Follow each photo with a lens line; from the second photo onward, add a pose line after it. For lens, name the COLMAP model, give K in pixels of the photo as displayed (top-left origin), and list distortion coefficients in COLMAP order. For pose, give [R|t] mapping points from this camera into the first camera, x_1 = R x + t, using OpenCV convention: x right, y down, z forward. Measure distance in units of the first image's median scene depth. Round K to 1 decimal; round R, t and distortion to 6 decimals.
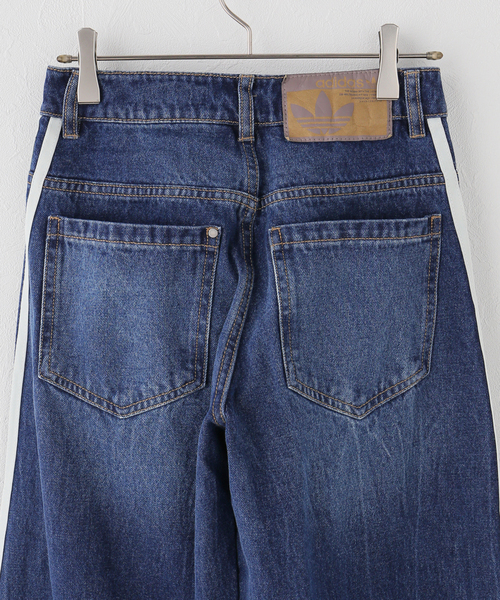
lens RADIAL K [[1050.4, 0, 250.0], [0, 1050.4, 300.0], [0, 0, 1]] dist [-0.005968, -0.026715]
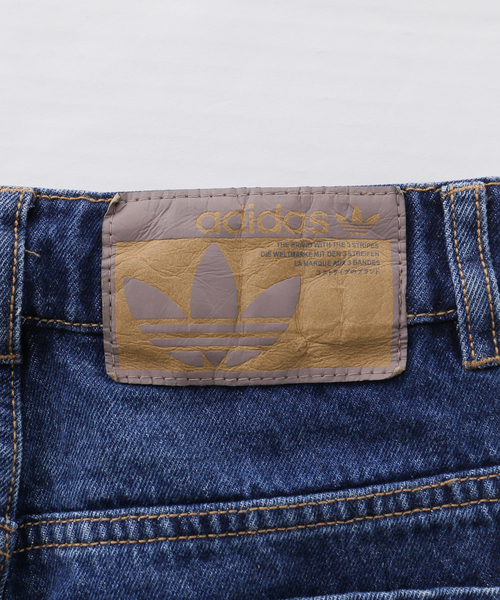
lens RADIAL K [[1020.7, 0, 250.0], [0, 1020.7, 300.0], [0, 0, 1]] dist [-0.293007, -0.075983]
pose [[0.978821, 0.066873, 0.193488, 0.012746], [0.013031, 0.922874, -0.384881, -0.043243], [-0.204303, 0.379251, 0.902457, 0.681783]]
